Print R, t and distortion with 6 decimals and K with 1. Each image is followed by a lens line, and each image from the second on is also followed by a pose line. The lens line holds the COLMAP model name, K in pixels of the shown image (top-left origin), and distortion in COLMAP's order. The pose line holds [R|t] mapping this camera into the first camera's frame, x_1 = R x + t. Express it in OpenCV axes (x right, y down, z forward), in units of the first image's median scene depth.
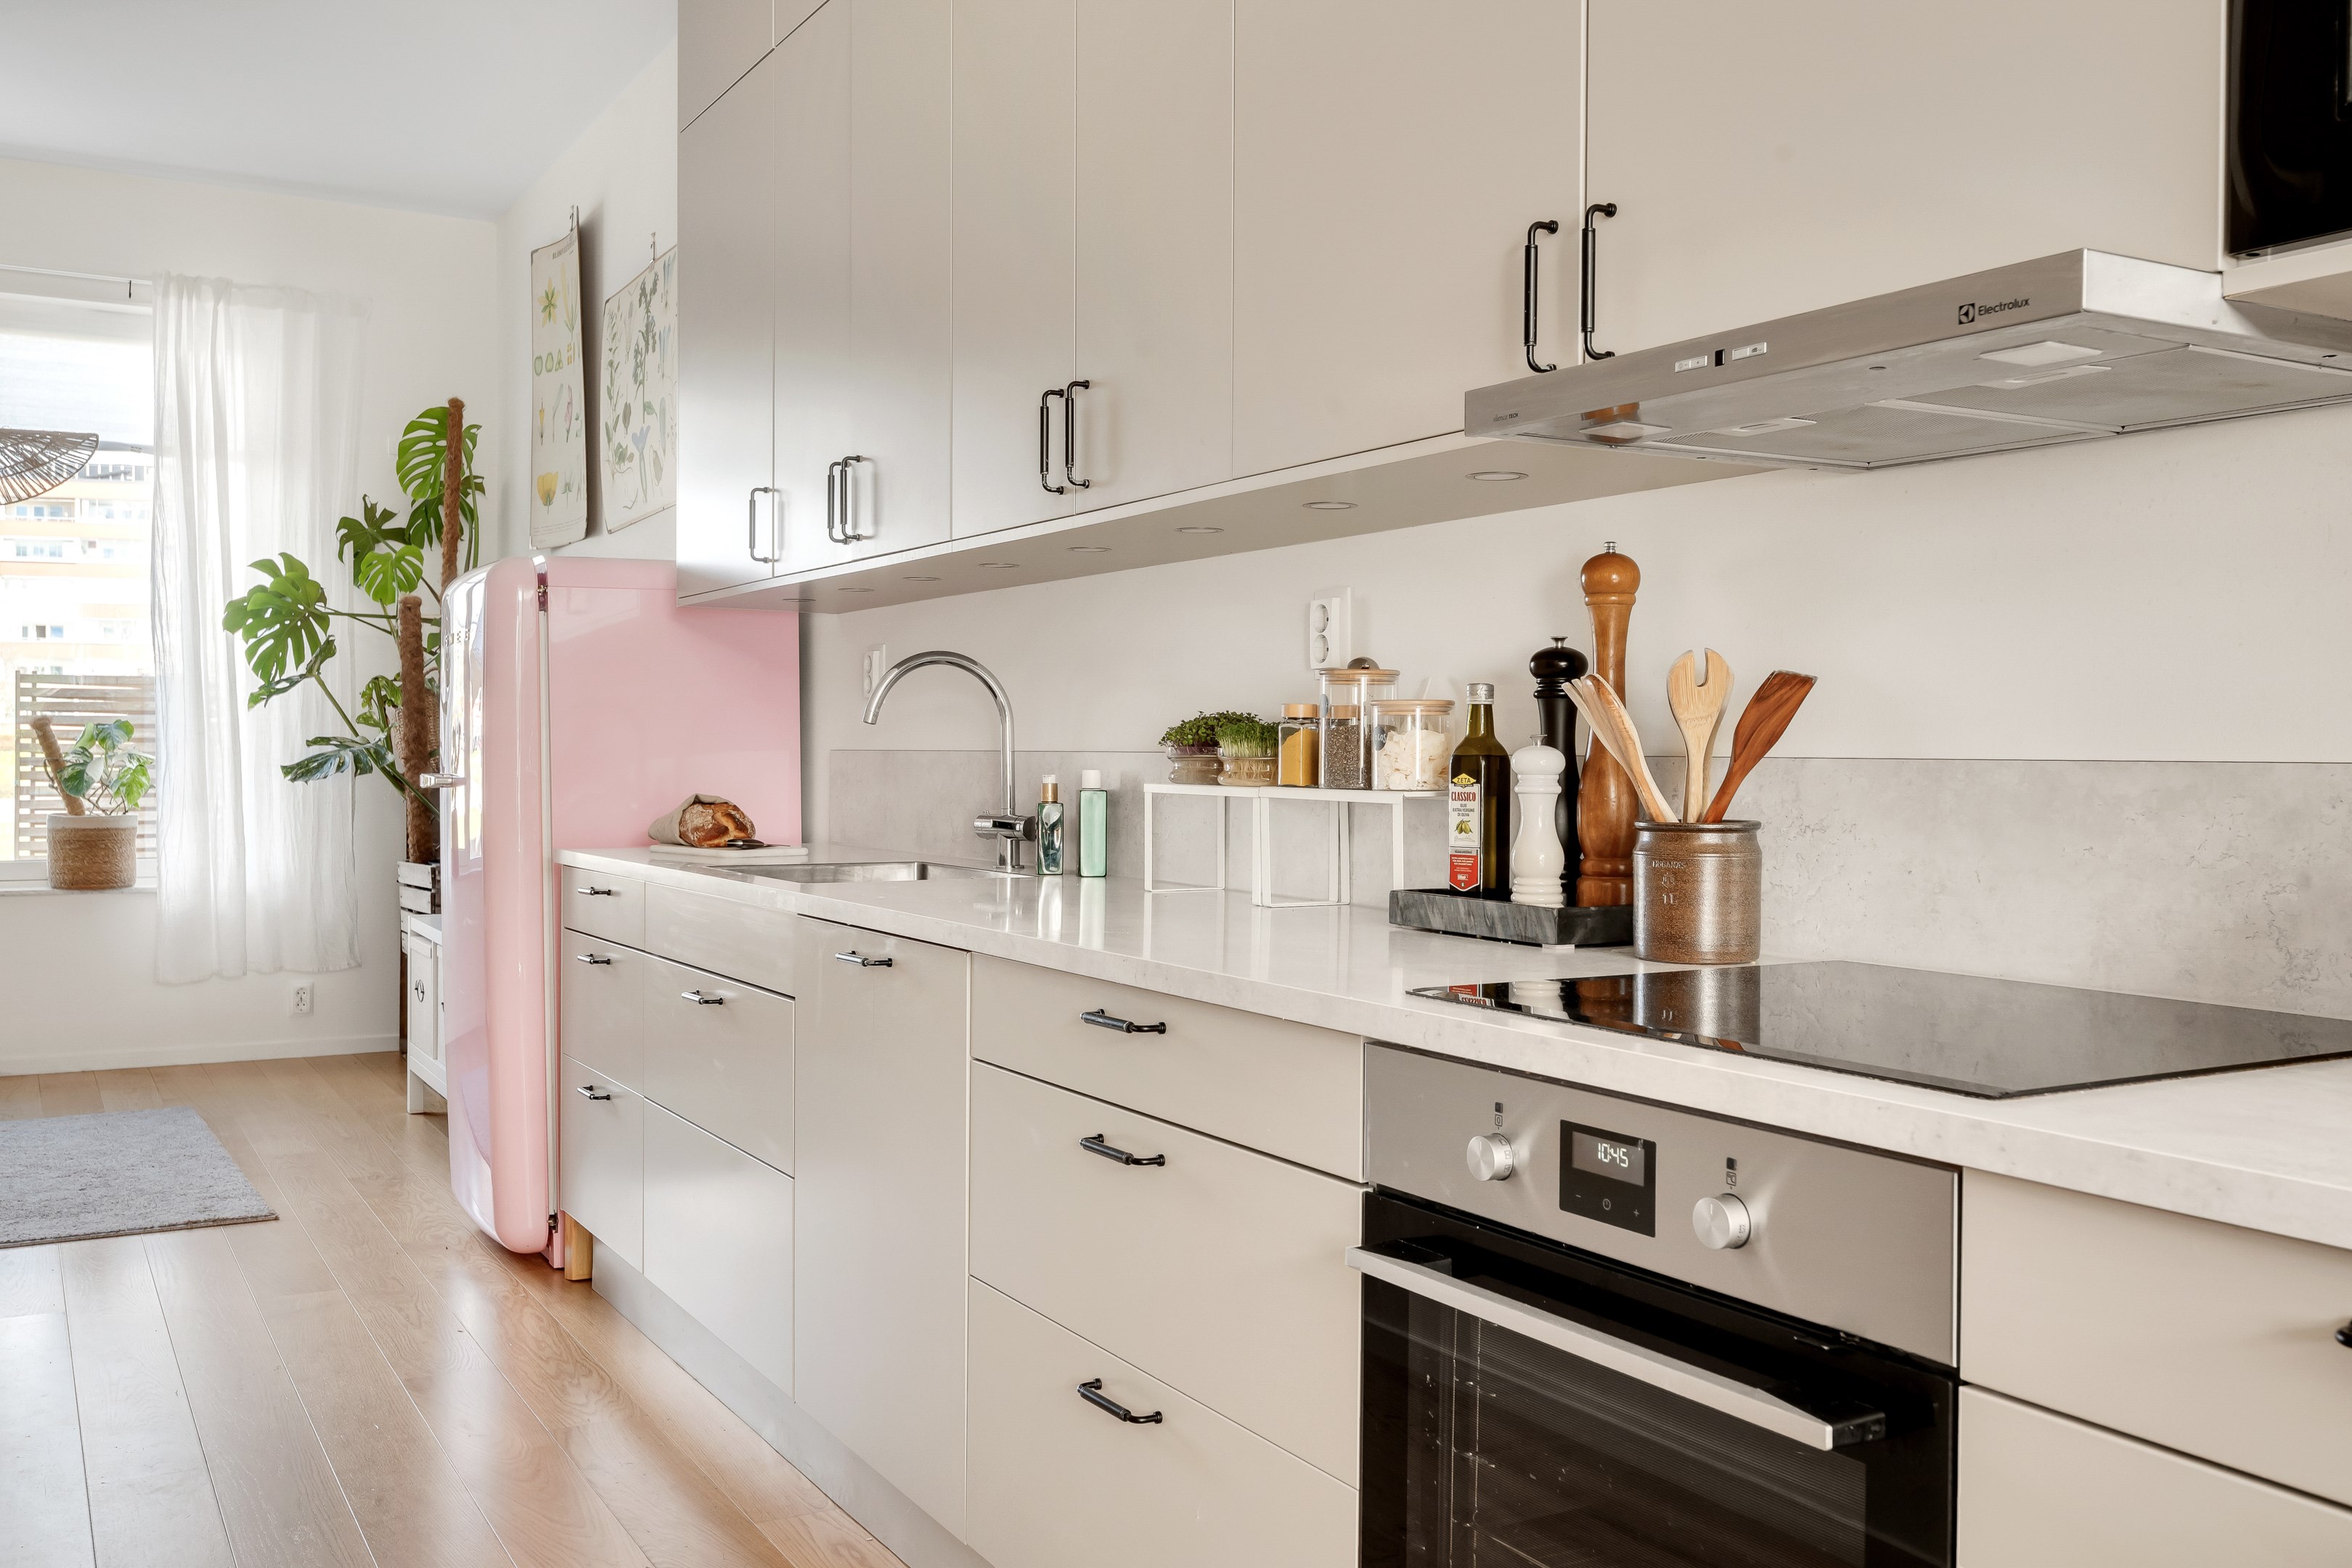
lens RADIAL K [[2047.3, 0, 1177.6], [0, 2047.3, 768.1], [0, 0, 1]] dist [0.004173, -0.000448]
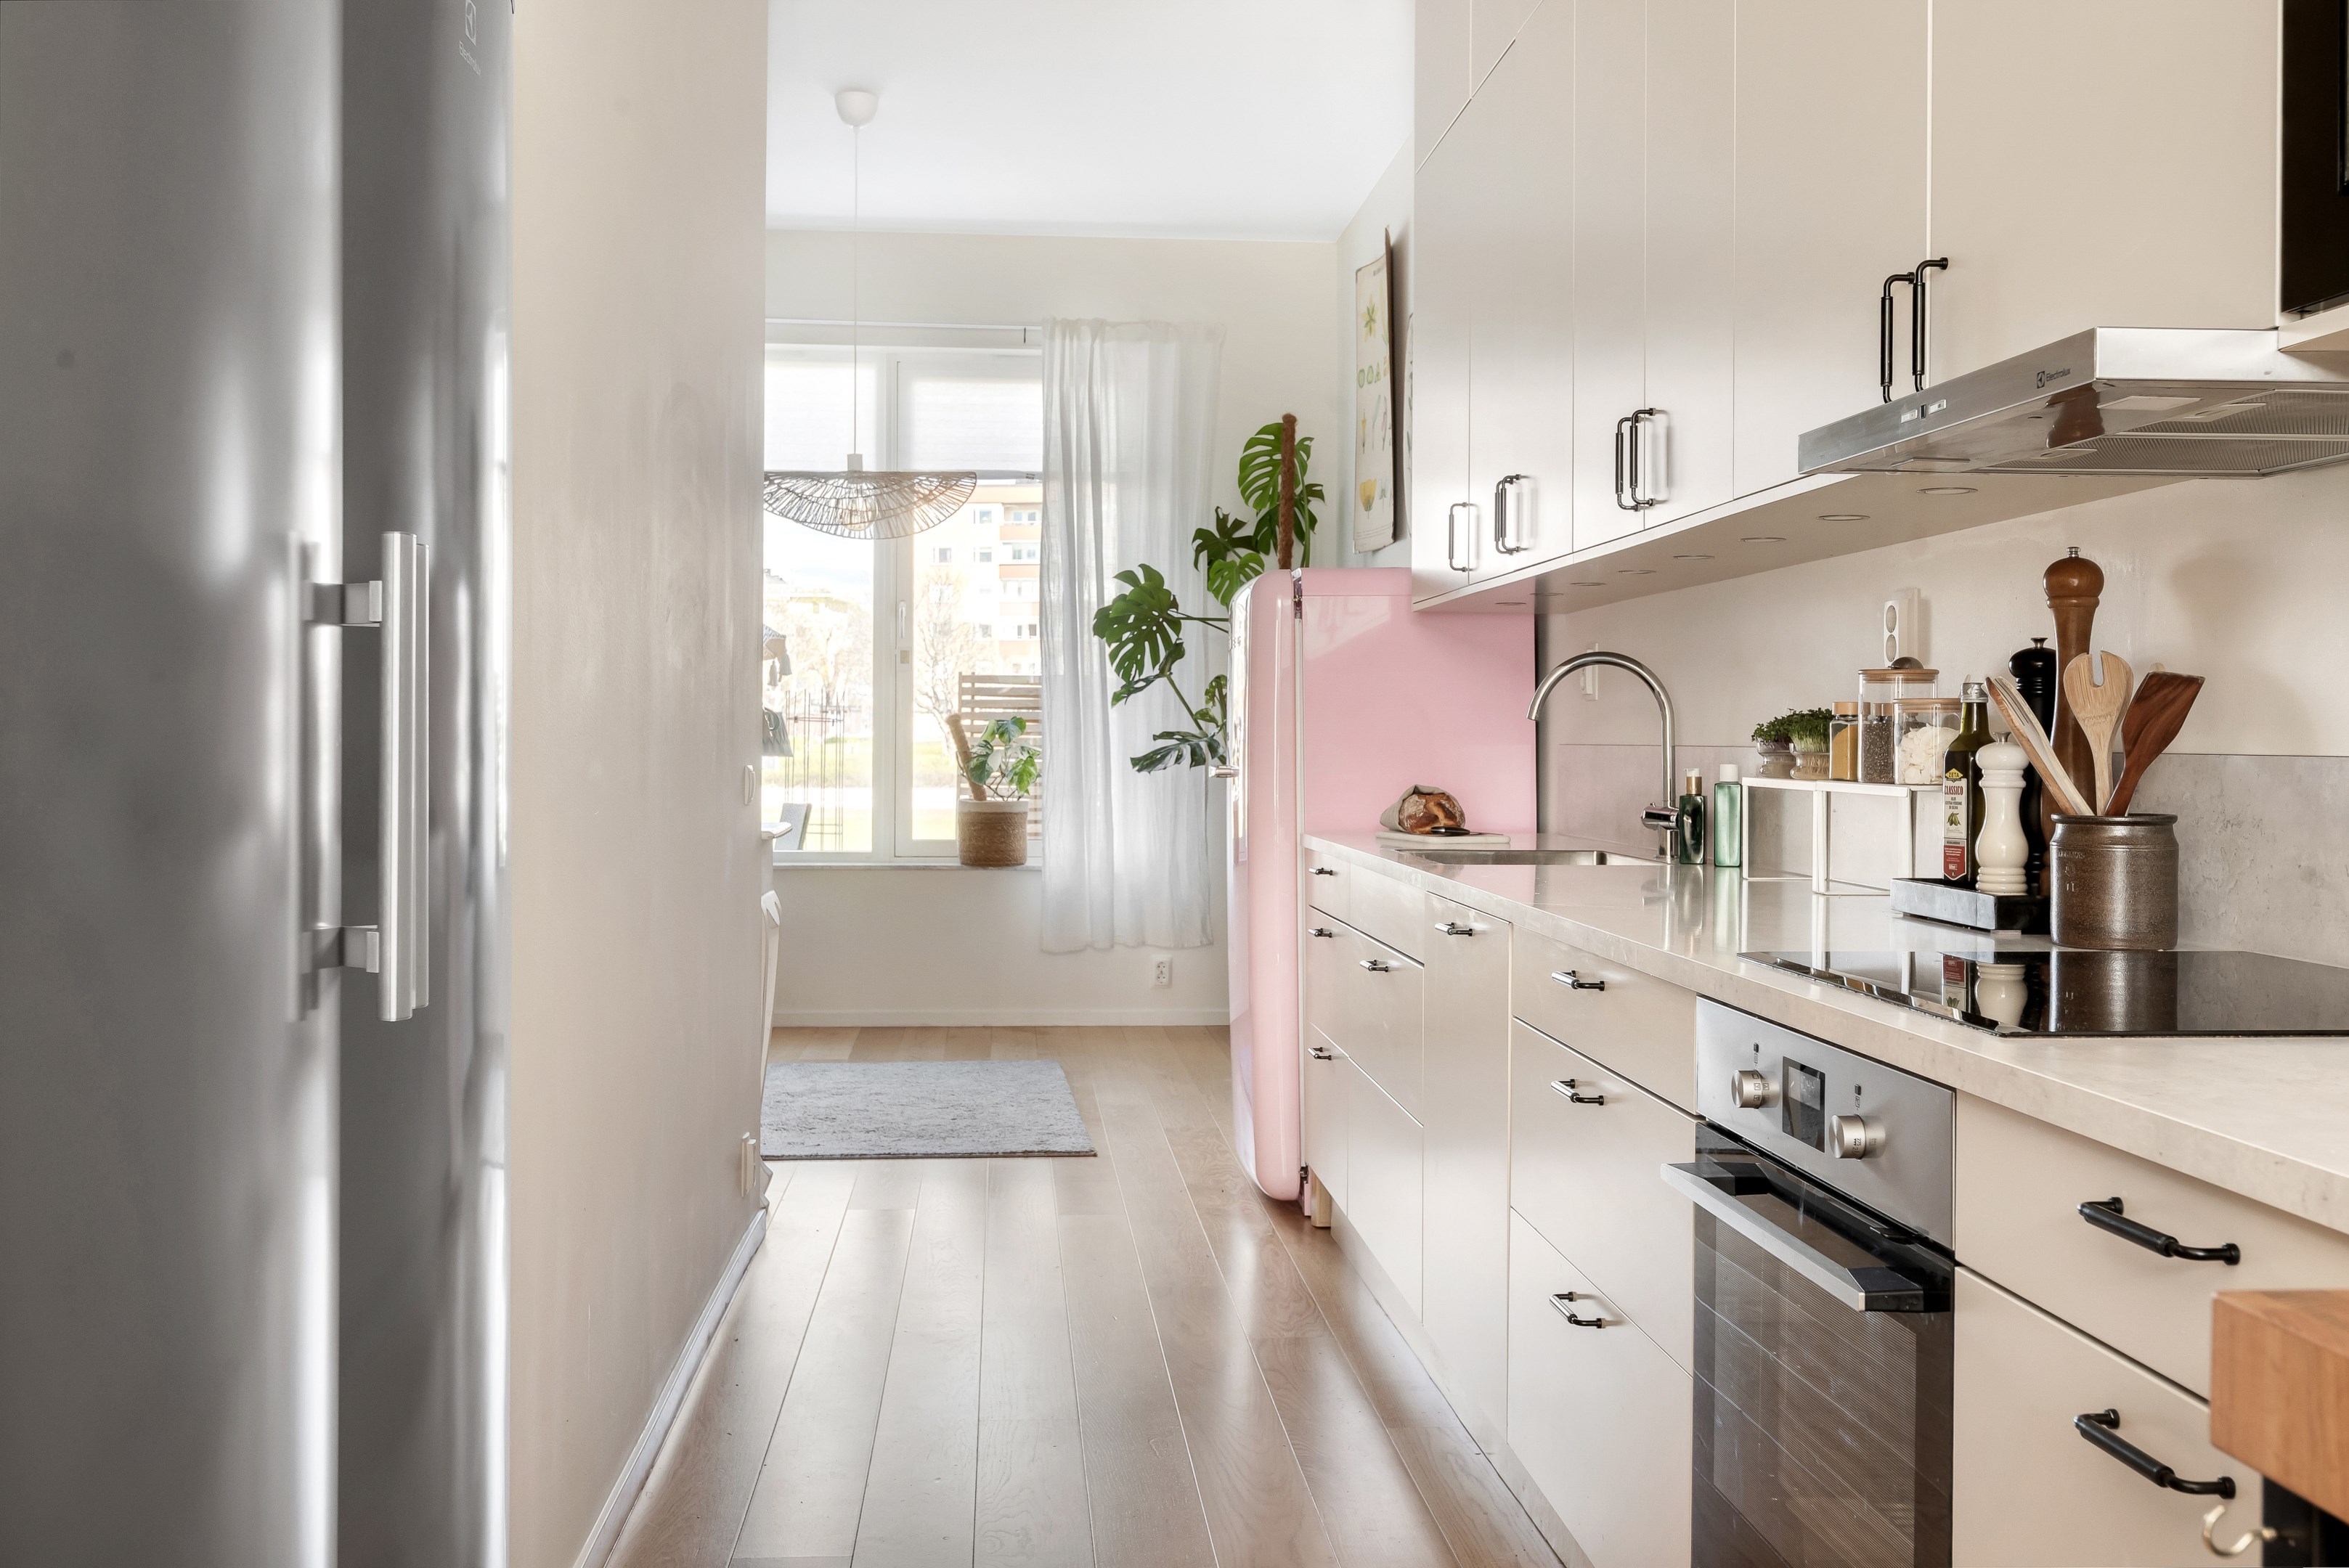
lens RADIAL K [[2227.6, 0, 1176.8], [0, 2227.6, 722.4], [0, 0, 1]] dist [0.002903, -0.003906]
pose [[0.903416, -0.002471, -0.428758, 0.103191], [-0.005325, 0.999842, -0.016981, 0.000197], [0.428732, 0.017624, 0.903260, -0.079570]]
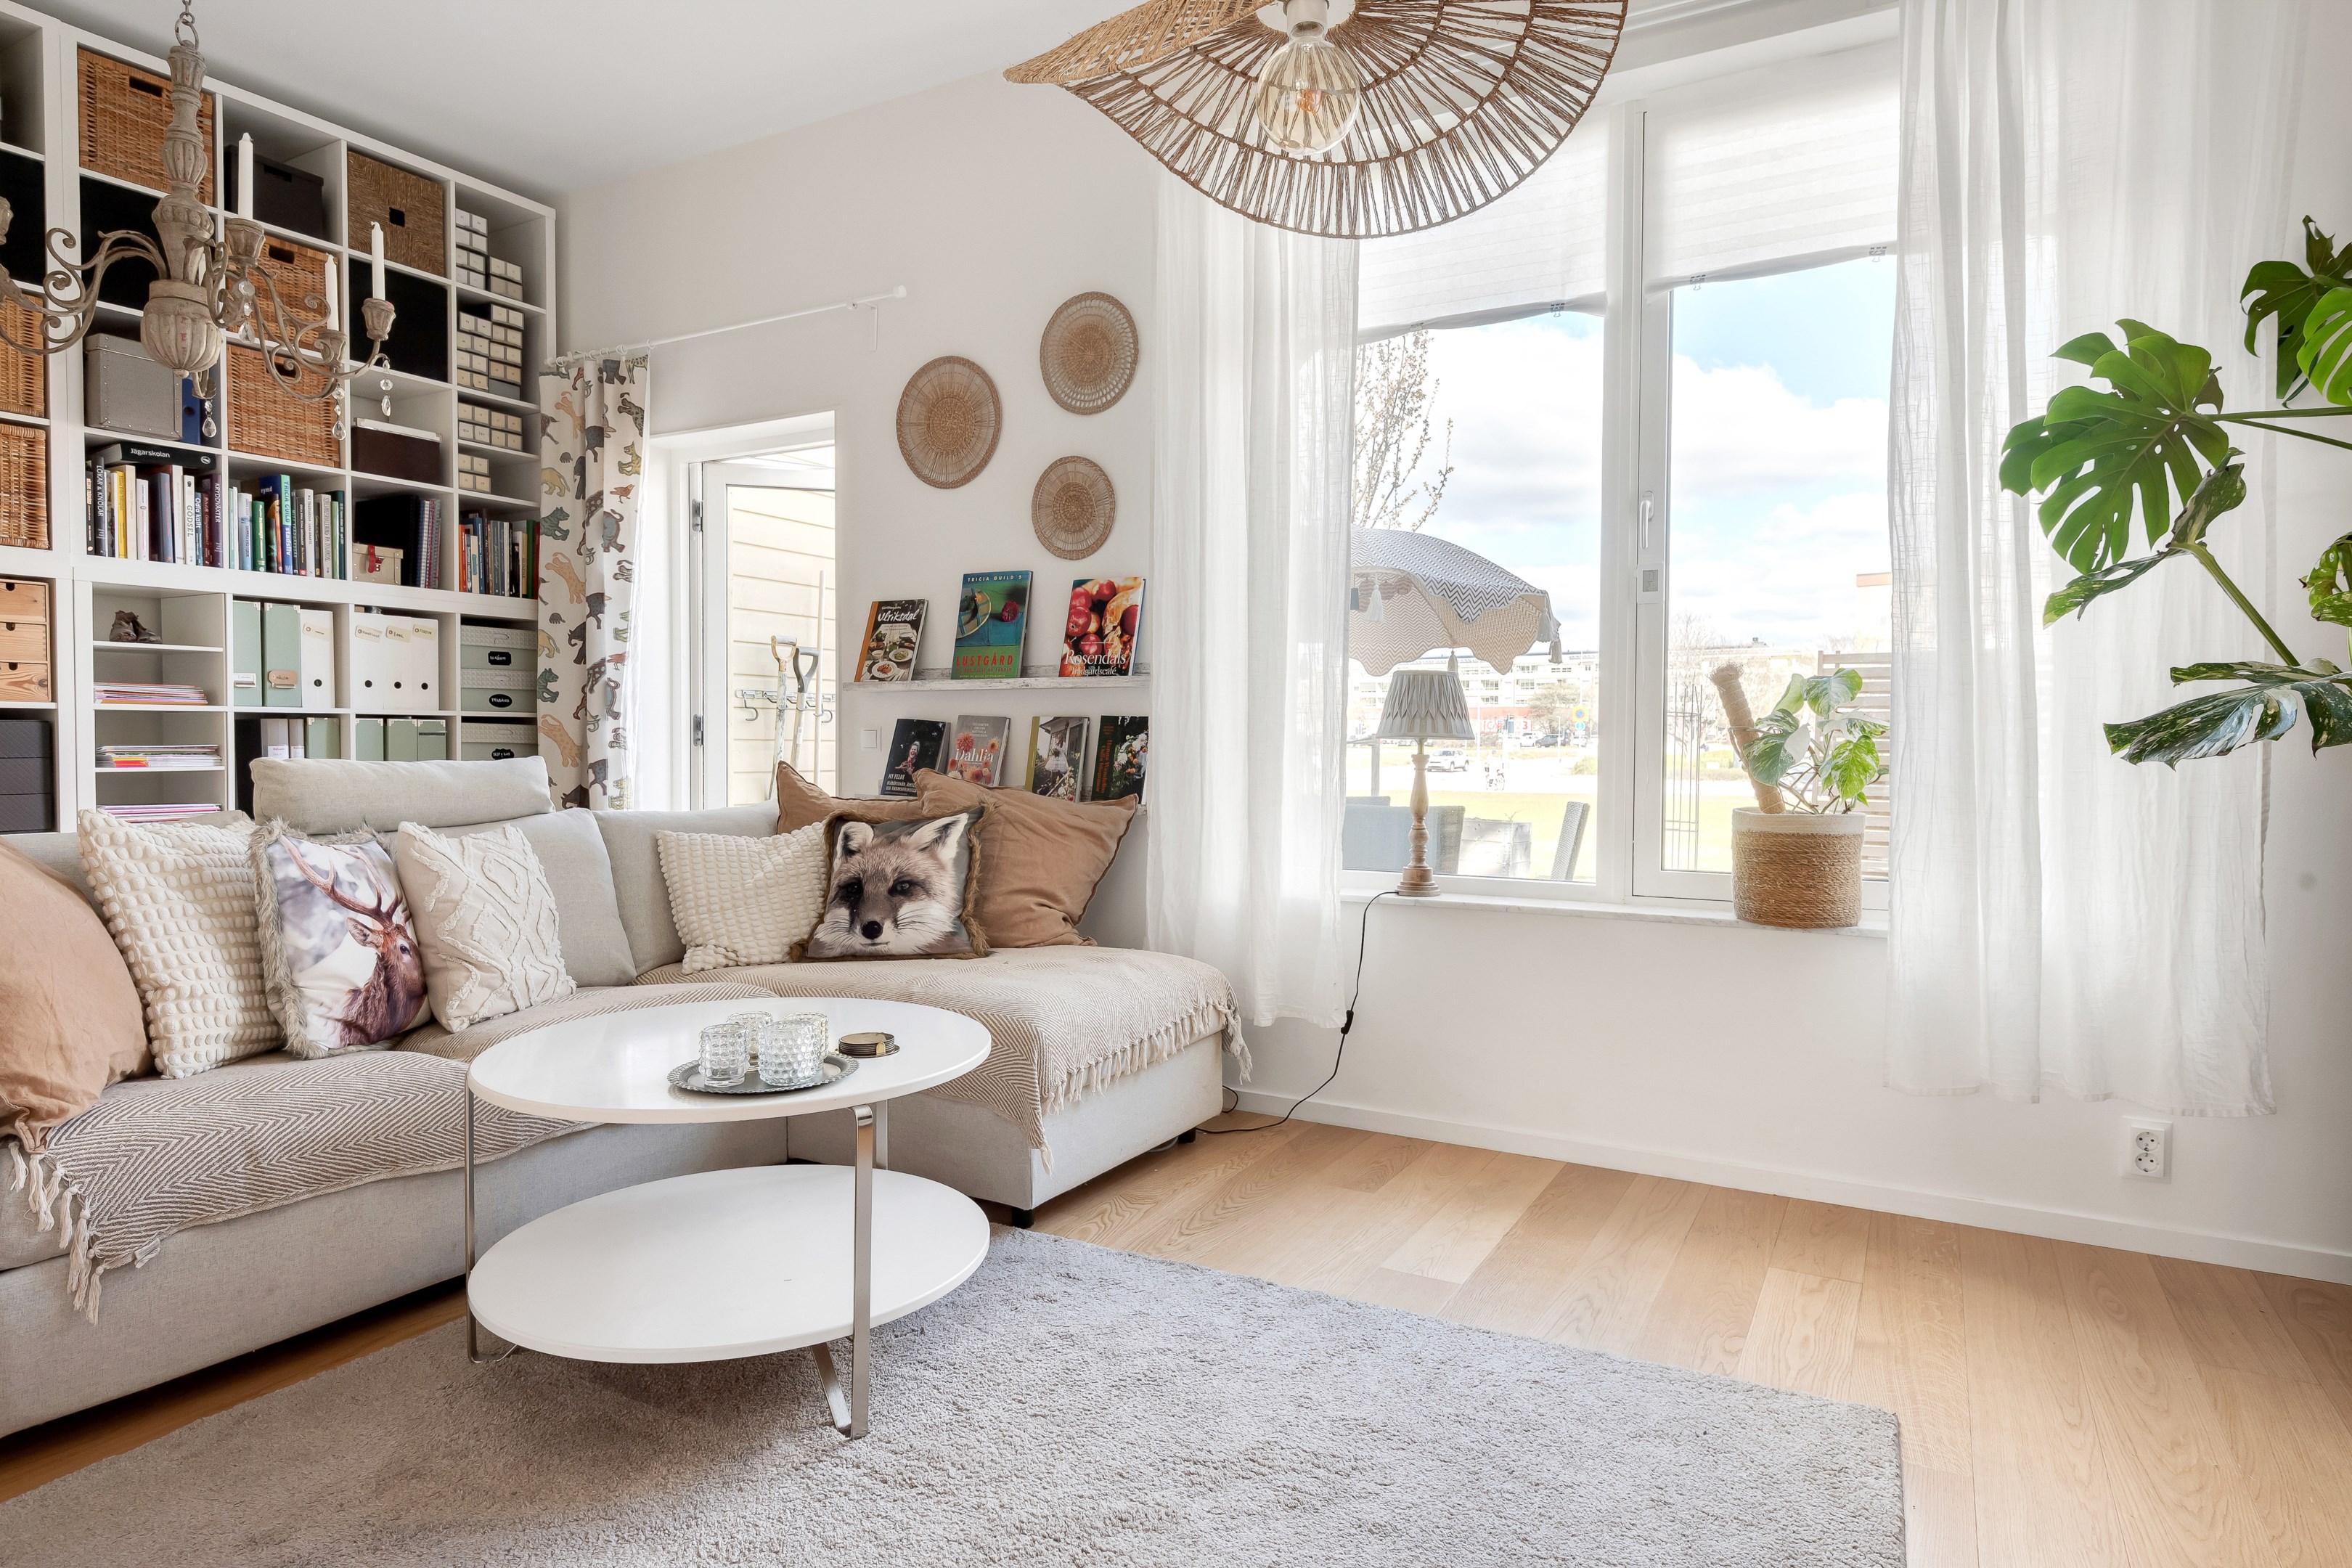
lens RADIAL K [[1346.0, 0, 1176.0], [0, 1346.0, 784.0], [0, 0, 1]] dist [-0.000044, -0.000531]
pose [[0.512022, 0.022133, -0.858687, -0.294713], [-0.008115, 0.999748, 0.020930, 0.007027], [0.858934, -0.003749, 0.512073, 0.688491]]
